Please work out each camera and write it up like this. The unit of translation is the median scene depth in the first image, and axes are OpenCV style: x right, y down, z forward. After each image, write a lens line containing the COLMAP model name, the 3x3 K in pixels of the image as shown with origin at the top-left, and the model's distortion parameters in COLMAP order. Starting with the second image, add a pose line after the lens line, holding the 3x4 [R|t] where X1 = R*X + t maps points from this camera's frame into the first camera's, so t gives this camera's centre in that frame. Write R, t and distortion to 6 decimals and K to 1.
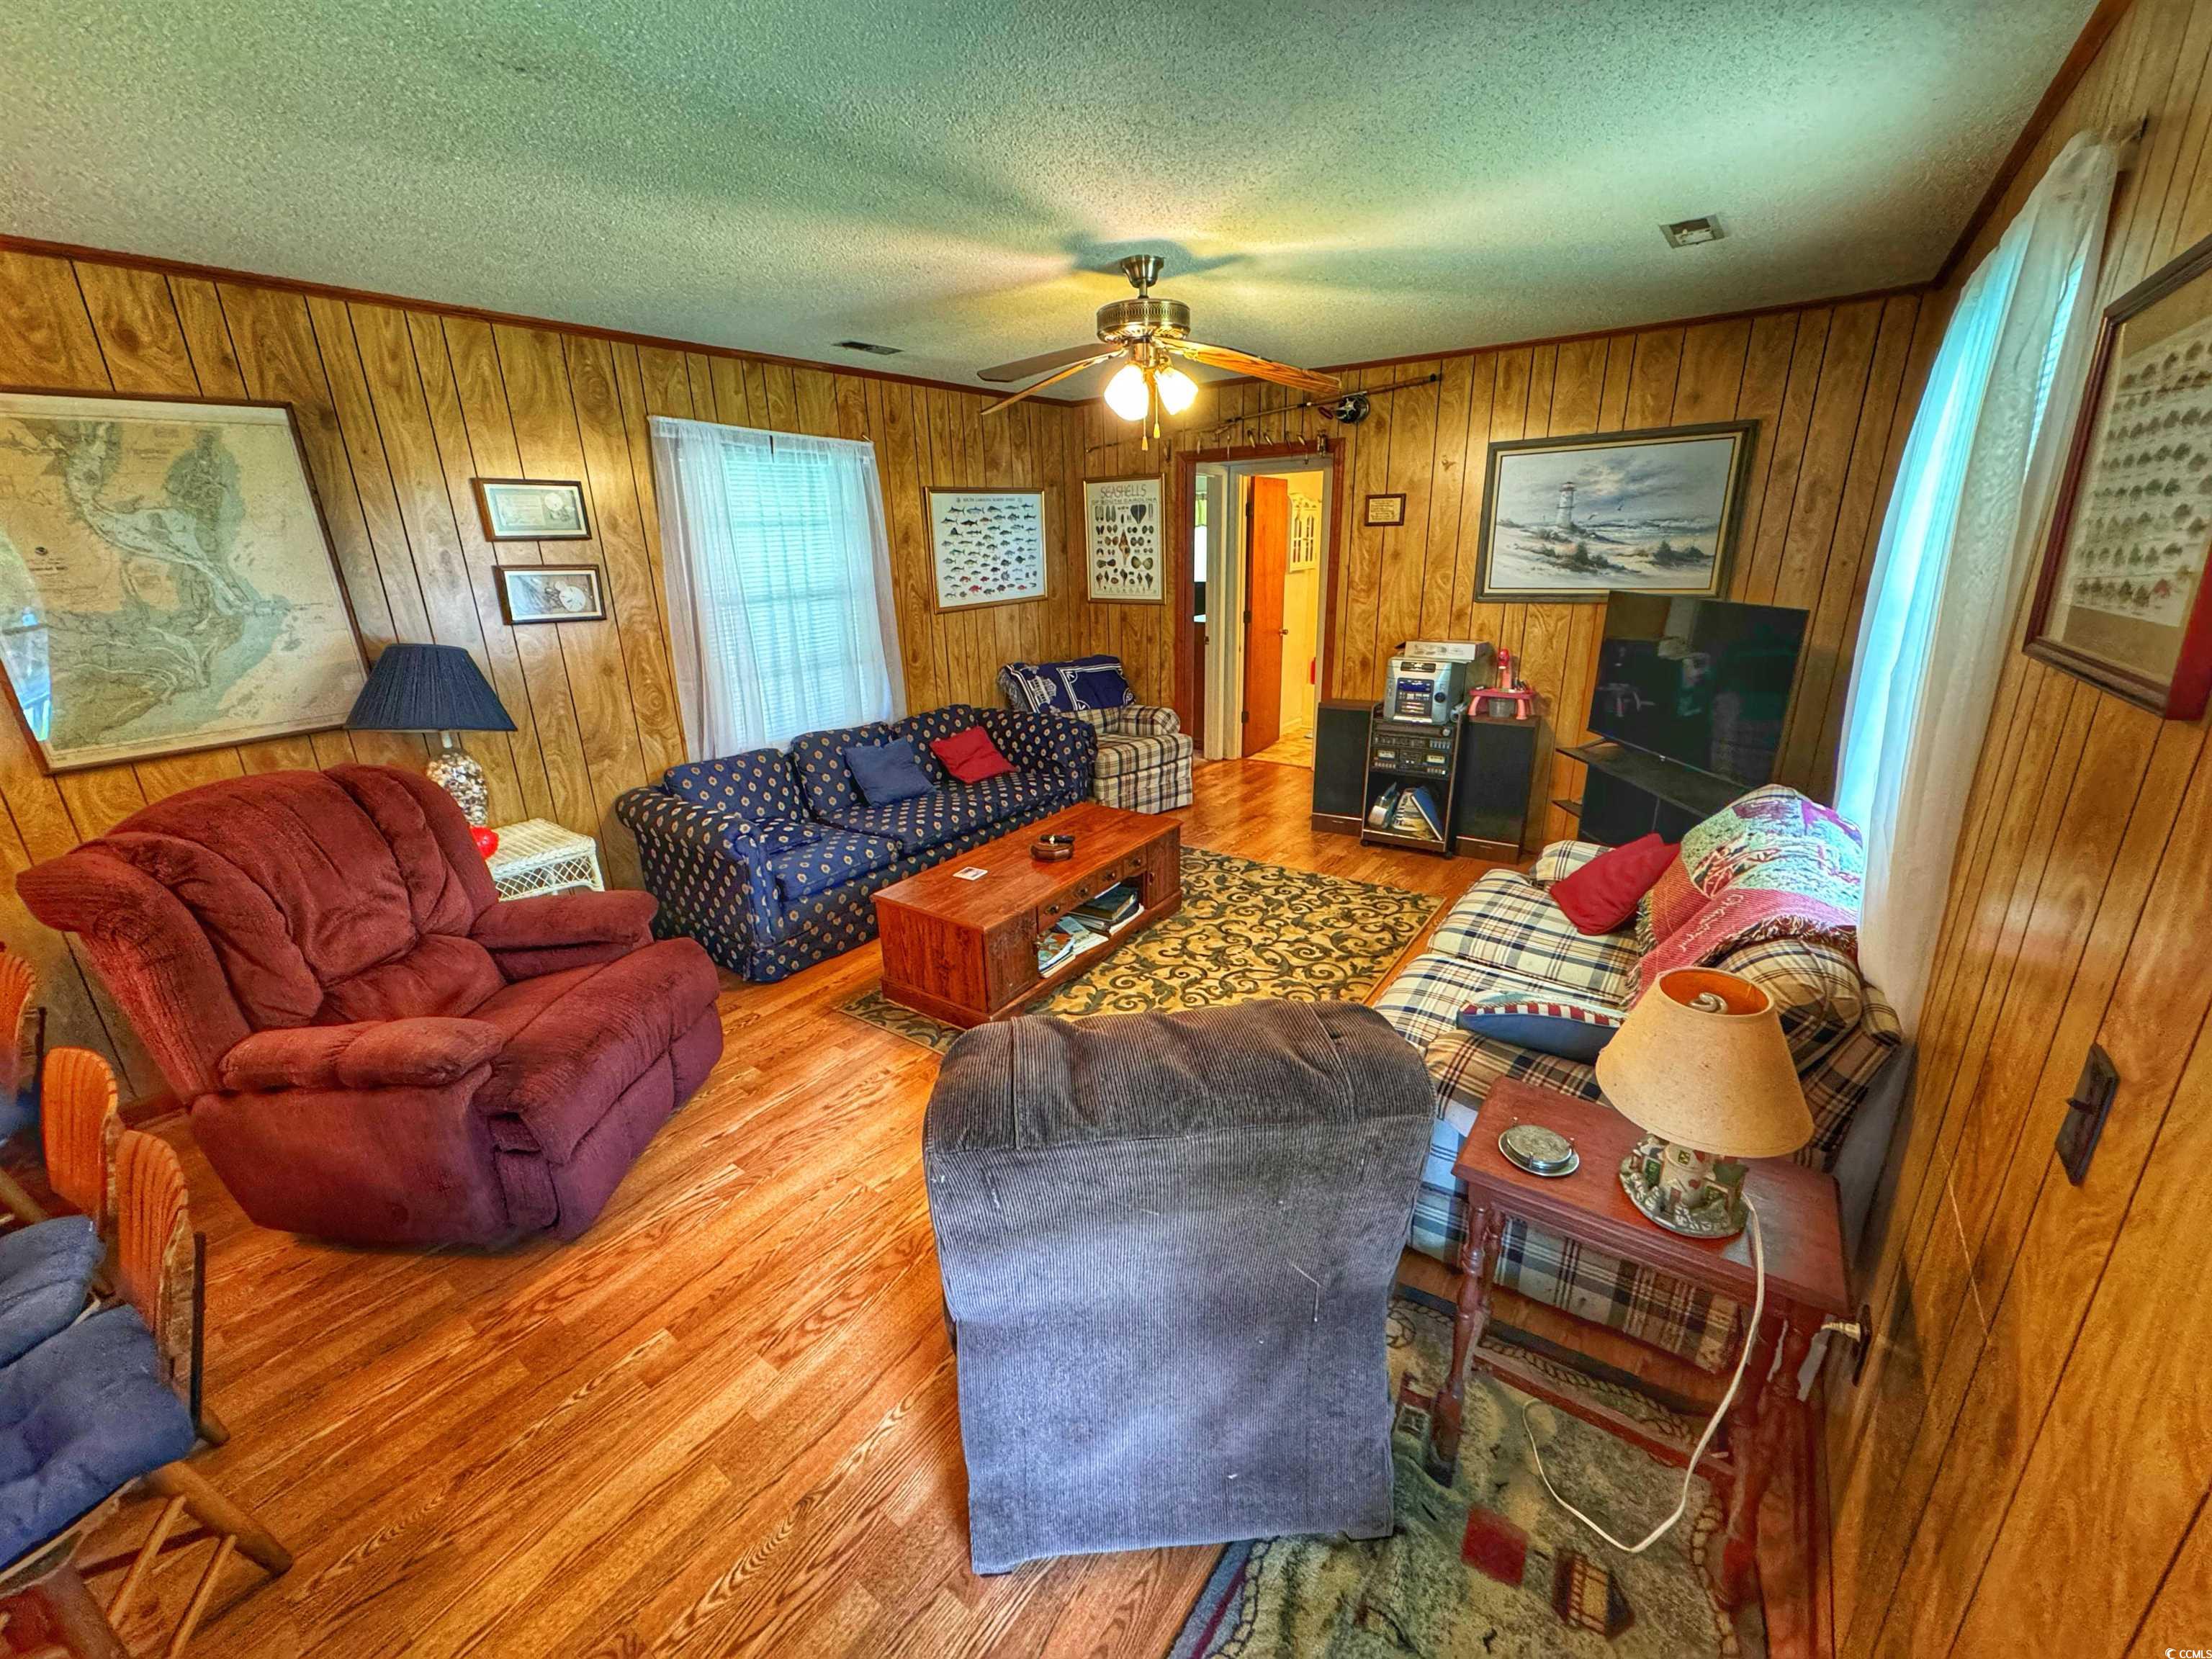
lens RADIAL K [[883.0, 0, 1101.7], [0, 883.0, 828.3], [0, 0, 1]] dist [-0.002426, 0.000718]
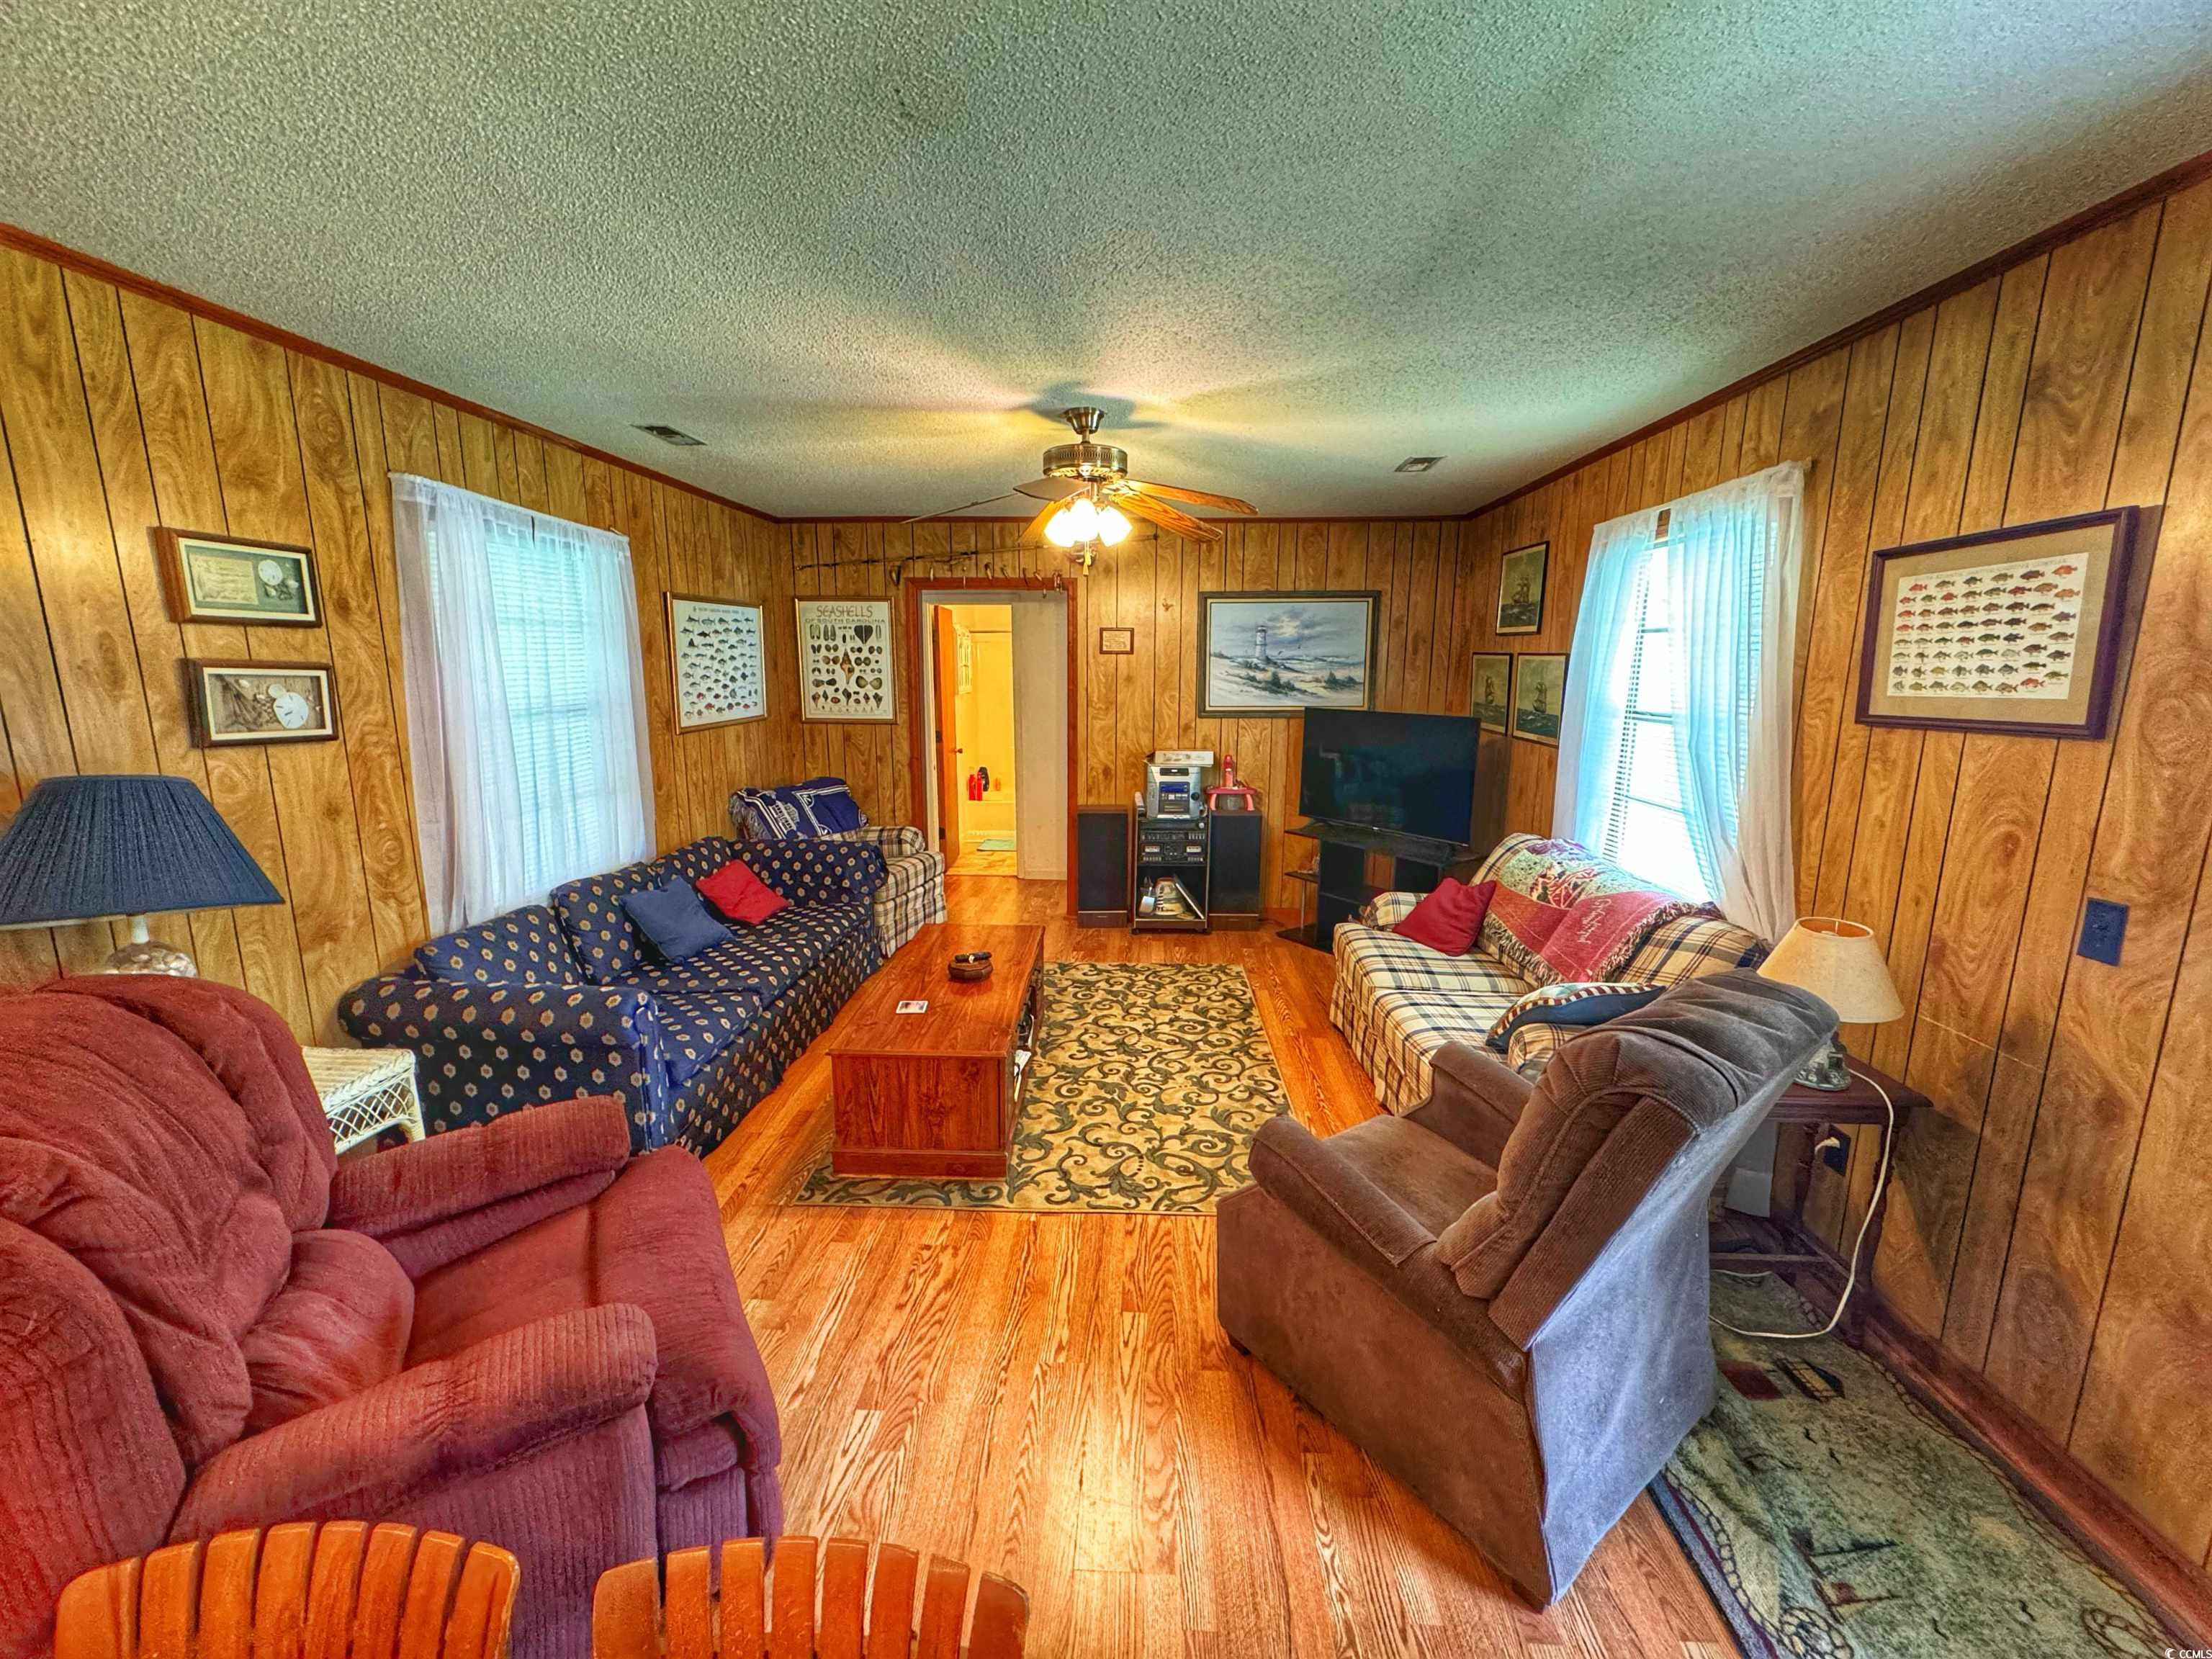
lens RADIAL K [[883.0, 0, 1103.9], [0, 883.0, 829.1], [0, 0, 1]] dist [-0.002426, 0.000718]
pose [[0.836848, -0.070540, 0.542871, -0.407950], [0.145940, 0.984522, -0.097043, -0.010294], [-0.527624, 0.160437, 0.834190, 0.102489]]
